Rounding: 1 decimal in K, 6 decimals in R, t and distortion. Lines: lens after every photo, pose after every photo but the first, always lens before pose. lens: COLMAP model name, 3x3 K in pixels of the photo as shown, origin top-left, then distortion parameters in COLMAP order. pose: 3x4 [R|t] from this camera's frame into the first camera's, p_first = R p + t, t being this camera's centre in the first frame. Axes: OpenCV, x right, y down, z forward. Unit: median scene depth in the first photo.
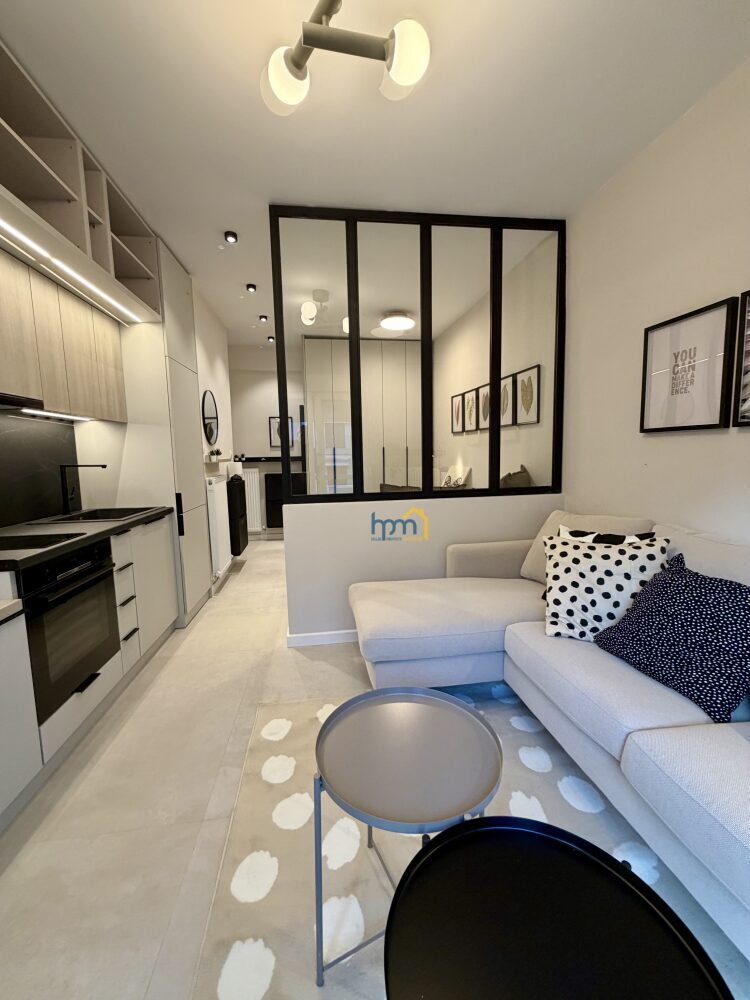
lens RADIAL K [[399.4, 0, 374.8], [0, 399.4, 497.2], [0, 0, 1]] dist [-0.000662, 0.000227]
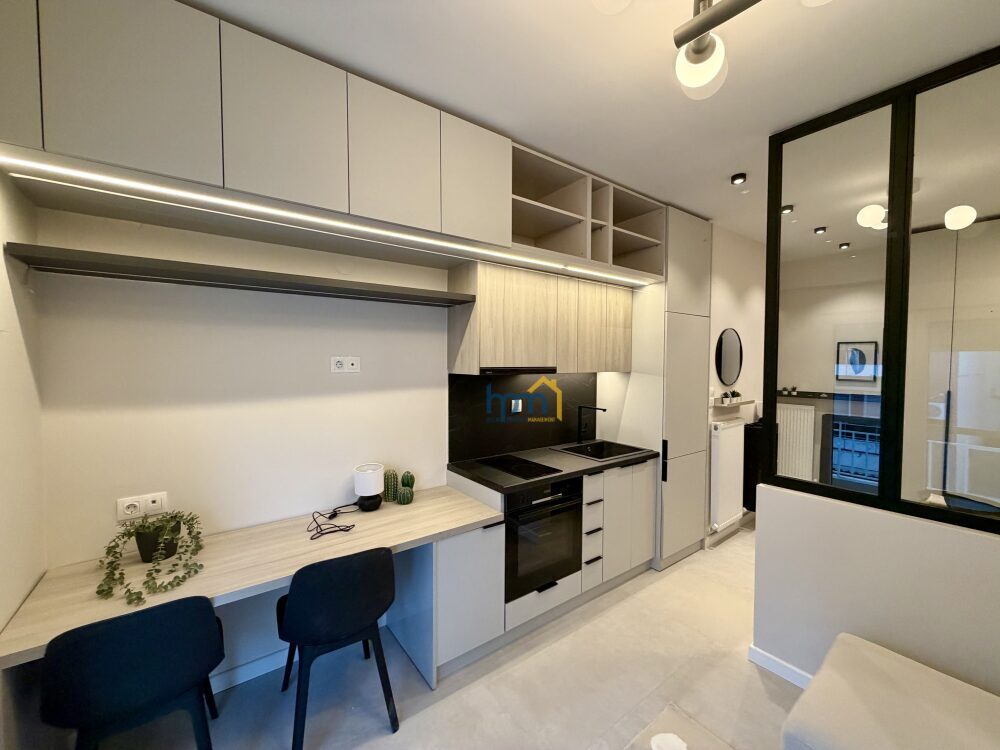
lens RADIAL K [[399.4, 0, 498.0], [0, 399.4, 375.1], [0, 0, 1]] dist [-0.000662, 0.000227]
pose [[0.487561, 0.053041, -0.871476, 0.225145], [-0.109685, 0.993966, -0.000869, -0.151788], [0.866172, 0.096012, 0.490437, 0.116306]]
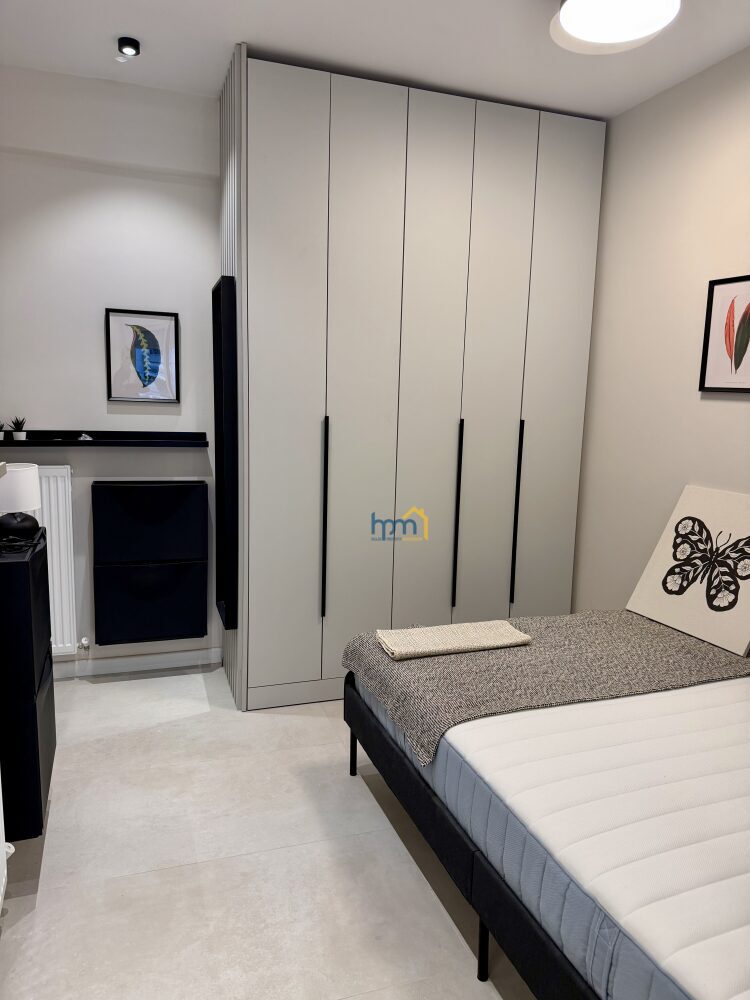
lens RADIAL K [[689.2, 0, 377.6], [0, 689.2, 509.8], [0, 0, 1]] dist [0.037697, -0.049023]
pose [[0.977598, 0.010534, 0.210218, -0.389710], [-0.020154, 0.998843, 0.043672, -0.156180], [-0.209515, -0.046930, 0.976679, 0.926191]]
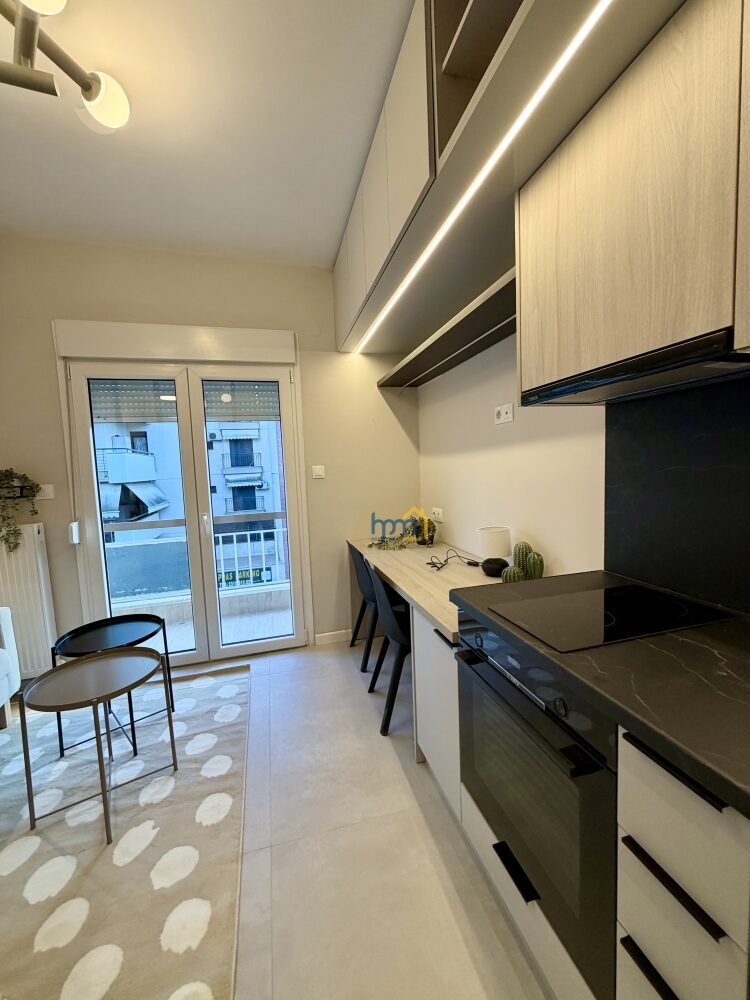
lens RADIAL K [[399.4, 0, 373.3], [0, 399.4, 496.4], [0, 0, 1]] dist [-0.000662, 0.000227]
pose [[-0.989767, 0.073435, -0.122342, -0.362514], [0.049494, 0.980857, 0.188335, -0.140081], [0.133831, 0.180353, -0.974455, 1.071179]]
